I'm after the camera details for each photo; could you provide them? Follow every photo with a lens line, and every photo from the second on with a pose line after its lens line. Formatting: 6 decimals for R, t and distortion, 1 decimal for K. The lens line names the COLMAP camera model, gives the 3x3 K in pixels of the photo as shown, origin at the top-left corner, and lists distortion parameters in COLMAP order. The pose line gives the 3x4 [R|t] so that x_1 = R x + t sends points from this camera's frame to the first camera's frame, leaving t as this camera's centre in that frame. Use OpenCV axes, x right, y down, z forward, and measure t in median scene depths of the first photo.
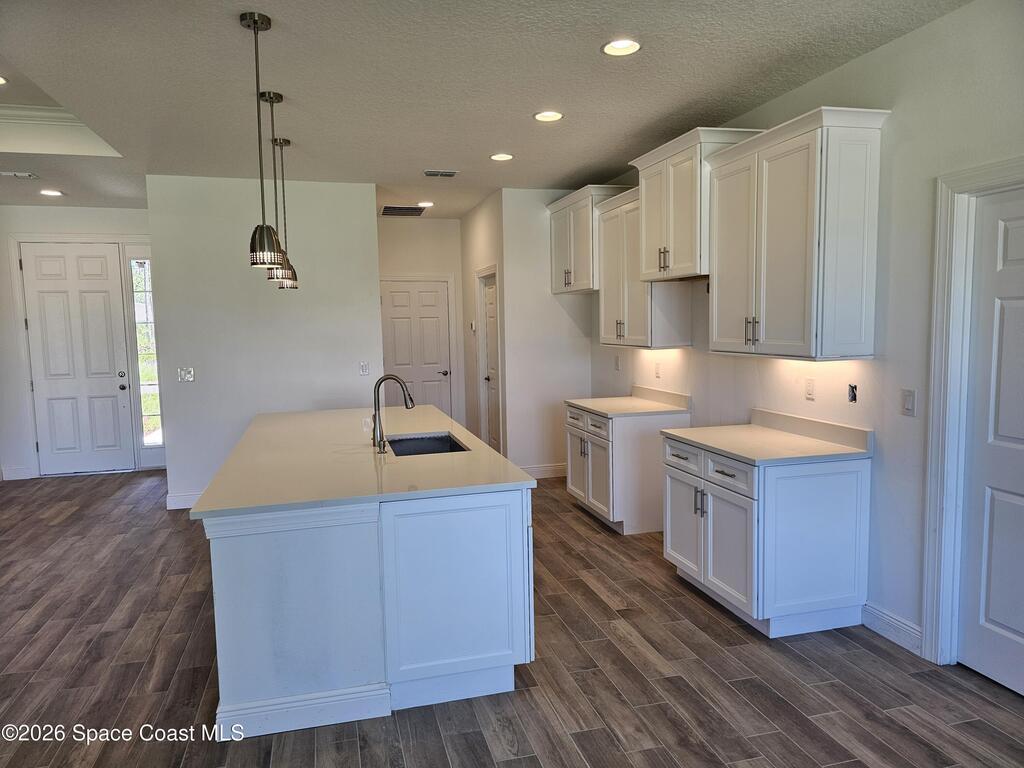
lens RADIAL K [[686.2, 0, 515.8], [0, 686.2, 388.2], [0, 0, 1]] dist [0.071300, -0.089076]
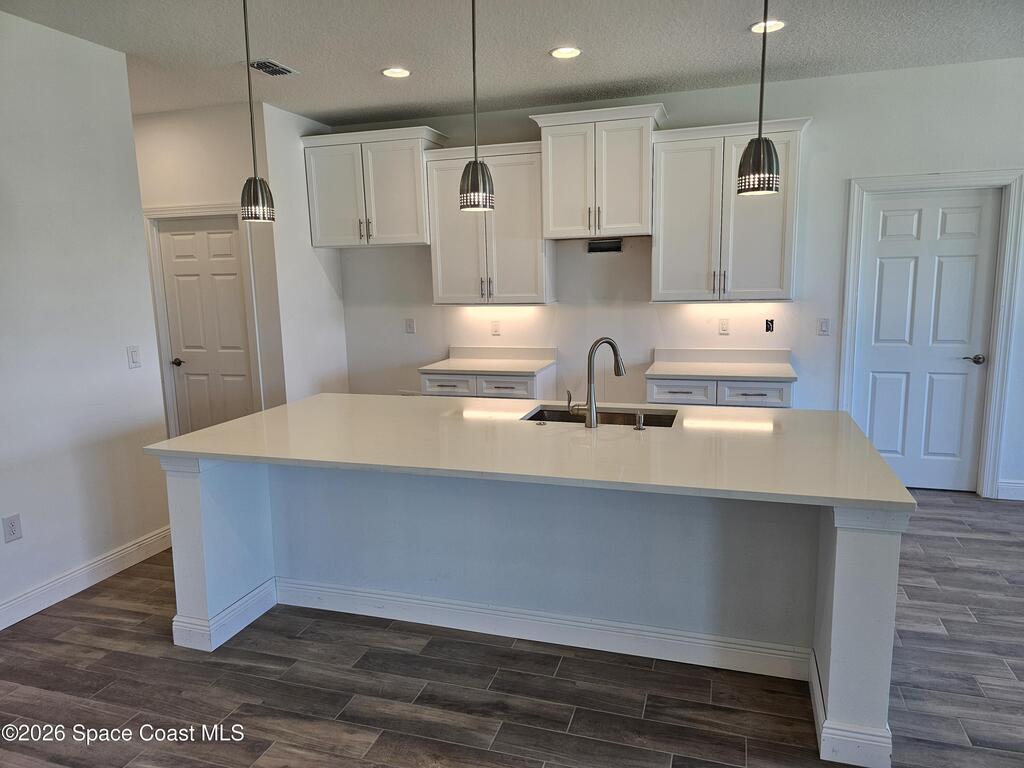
lens RADIAL K [[688.5, 0, 507.9], [0, 688.5, 380.4], [0, 0, 1]] dist [0.037696, -0.039400]
pose [[0.543697, -0.125573, 0.829834, -0.935417], [0.095087, 0.991594, 0.087751, -0.053181], [-0.833877, 0.031196, 0.551067, 0.644507]]
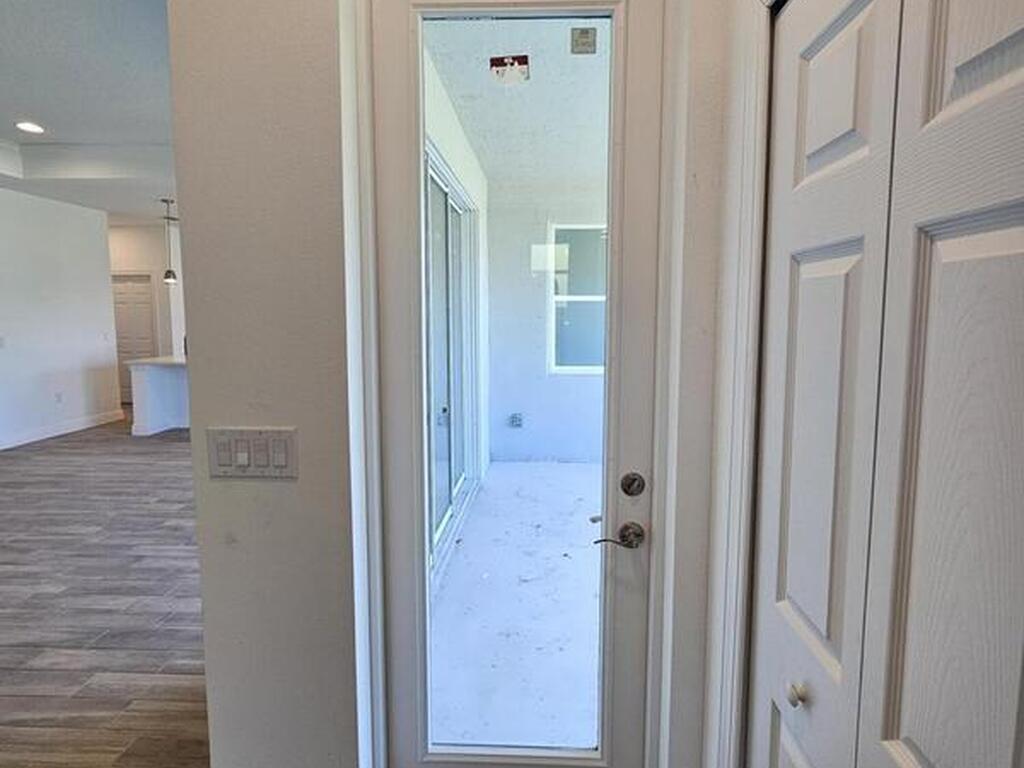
lens RADIAL K [[562.8, 0, 530.8], [0, 562.8, 370.3], [0, 0, 1]] dist [-0.001983, 0.000721]
pose [[0.305531, -0.078533, 0.948938, -1.828557], [0.085779, 0.994811, 0.054711, 0.093490], [-0.948311, 0.064683, 0.310682, -0.370565]]
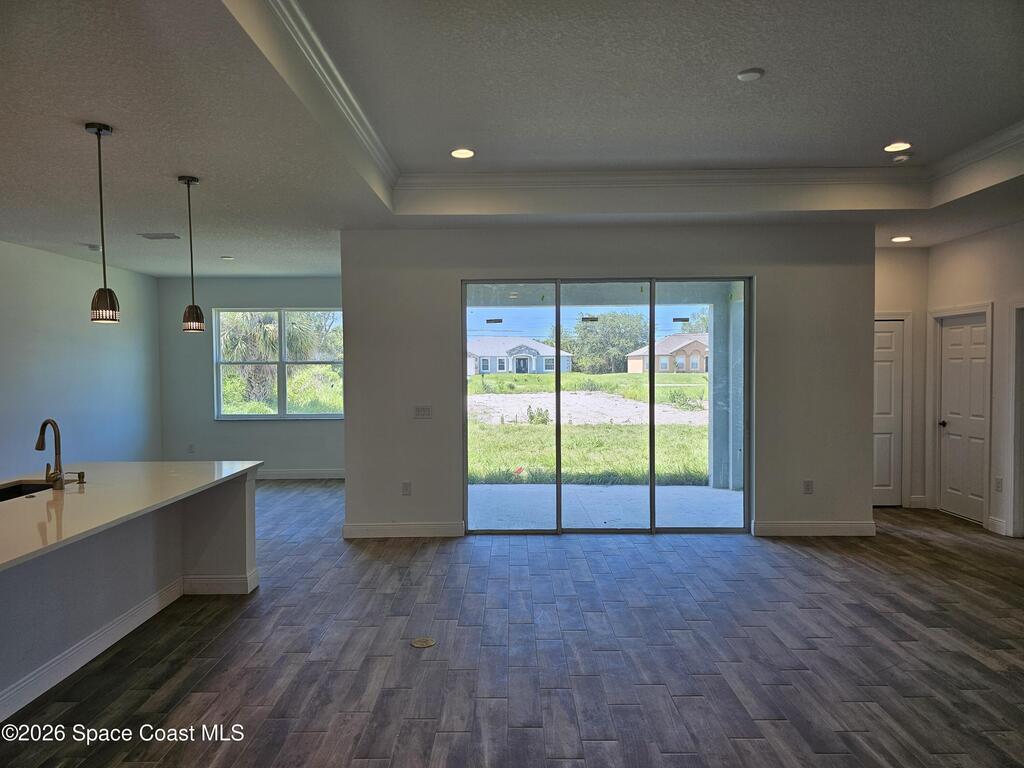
lens RADIAL K [[688.5, 0, 507.9], [0, 688.5, 380.4], [0, 0, 1]] dist [0.037696, -0.039400]
pose [[-0.961447, 0.016347, 0.274505, -1.154538], [0.050846, 0.991587, 0.119038, -0.171295], [-0.270249, 0.128406, -0.954189, 1.825447]]
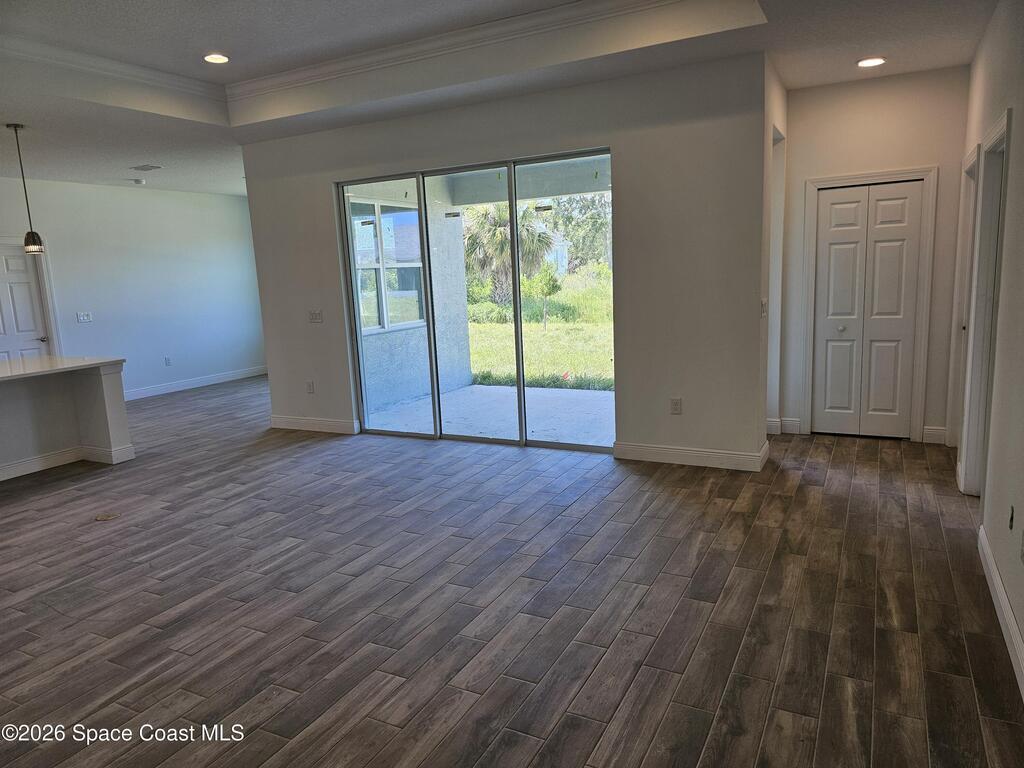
lens RADIAL K [[686.2, 0, 515.8], [0, 686.2, 388.2], [0, 0, 1]] dist [0.071300, -0.089076]
pose [[-0.726825, -0.066506, 0.683596, -2.111124], [0.129086, 0.964336, 0.231068, -0.069495], [-0.674584, 0.256188, -0.692318, 1.206235]]
